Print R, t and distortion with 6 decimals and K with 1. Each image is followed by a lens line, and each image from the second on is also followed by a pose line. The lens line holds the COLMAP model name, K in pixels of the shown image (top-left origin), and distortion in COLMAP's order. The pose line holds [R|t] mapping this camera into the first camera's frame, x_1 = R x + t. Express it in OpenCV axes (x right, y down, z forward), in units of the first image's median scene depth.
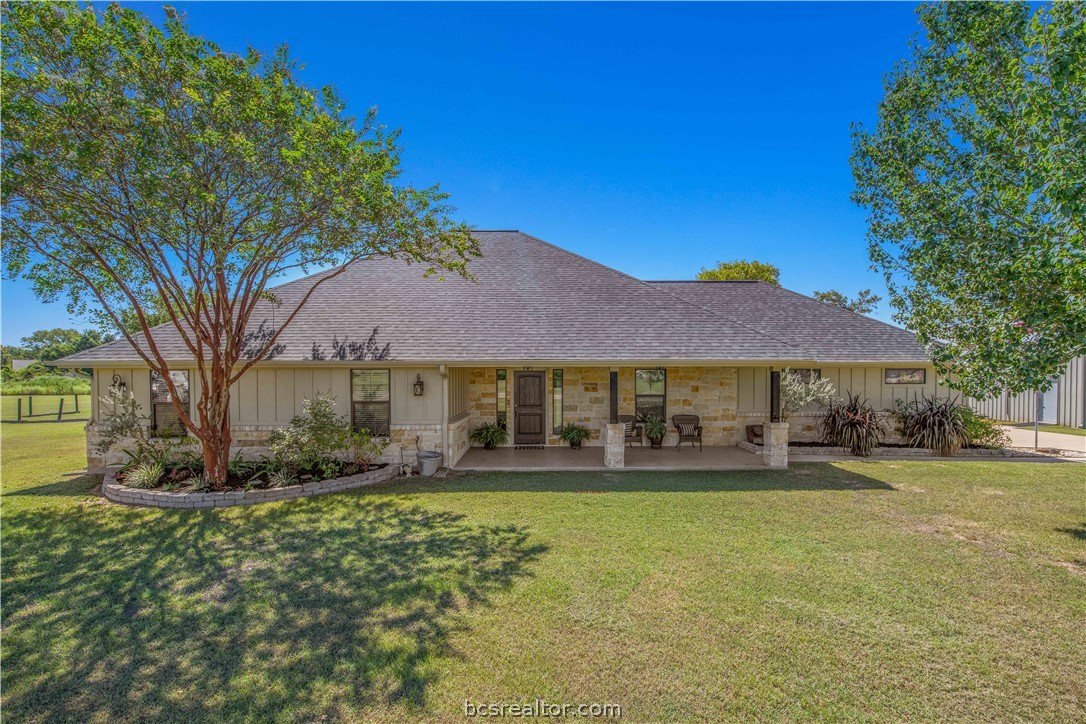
lens RADIAL K [[469.9, 0, 541.1], [0, 469.9, 388.5], [0, 0, 1]] dist [-0.000356, -0.000293]
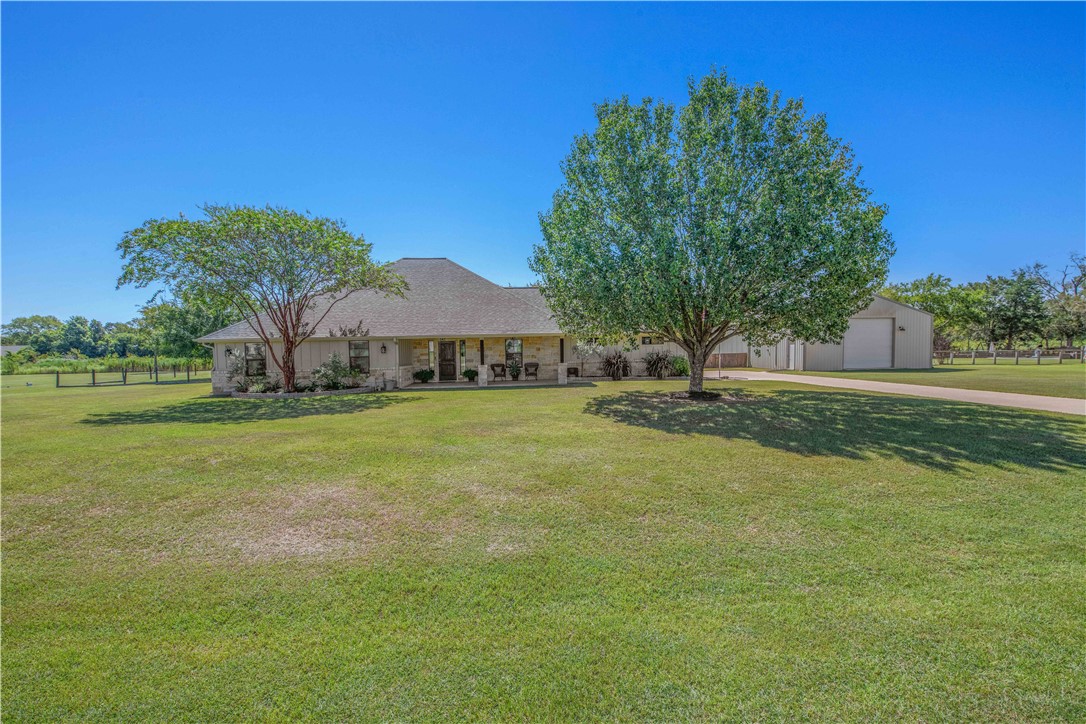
lens RADIAL K [[469.9, 0, 571.8], [0, 469.9, 369.2], [0, 0, 1]] dist [-0.000356, -0.000293]
pose [[0.994712, -0.025582, 0.099470, 0.281186], [0.024831, 0.999653, 0.008775, 0.069511], [-0.099660, -0.006258, 0.995002, -0.899480]]
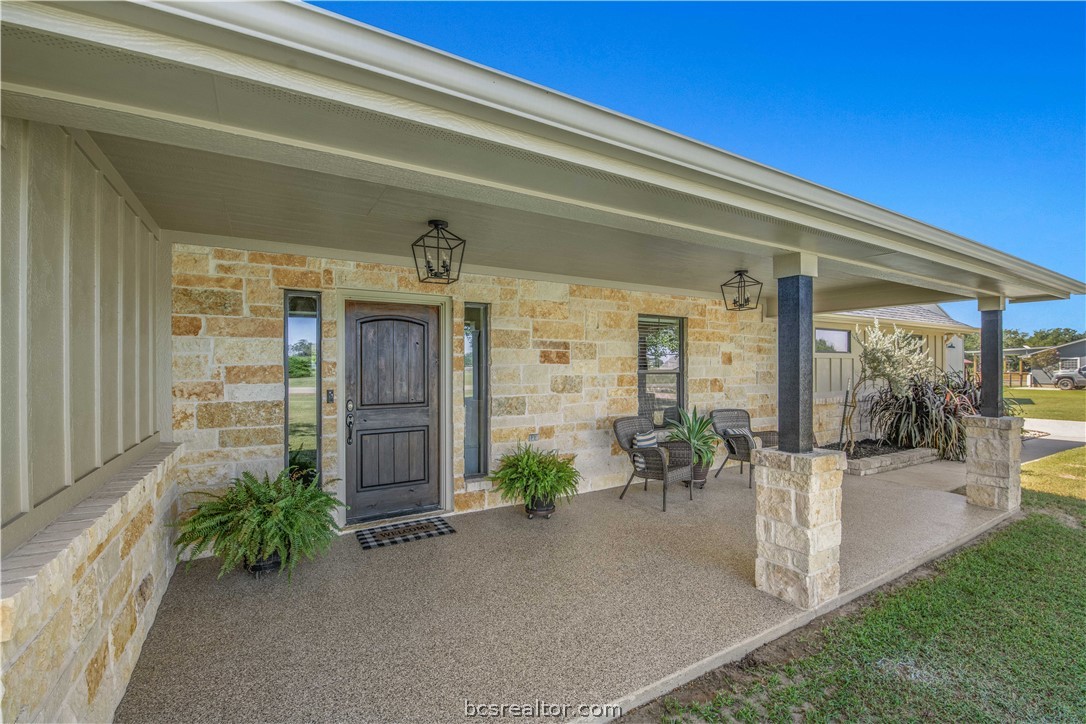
lens RADIAL K [[469.9, 0, 566.7], [0, 469.9, 370.6], [0, 0, 1]] dist [-0.000356, -0.000293]
pose [[0.870414, -0.007955, 0.492256, -0.086960], [0.014274, 0.999857, -0.009083, 0.016783], [-0.492113, 0.014933, 0.870403, 0.655429]]
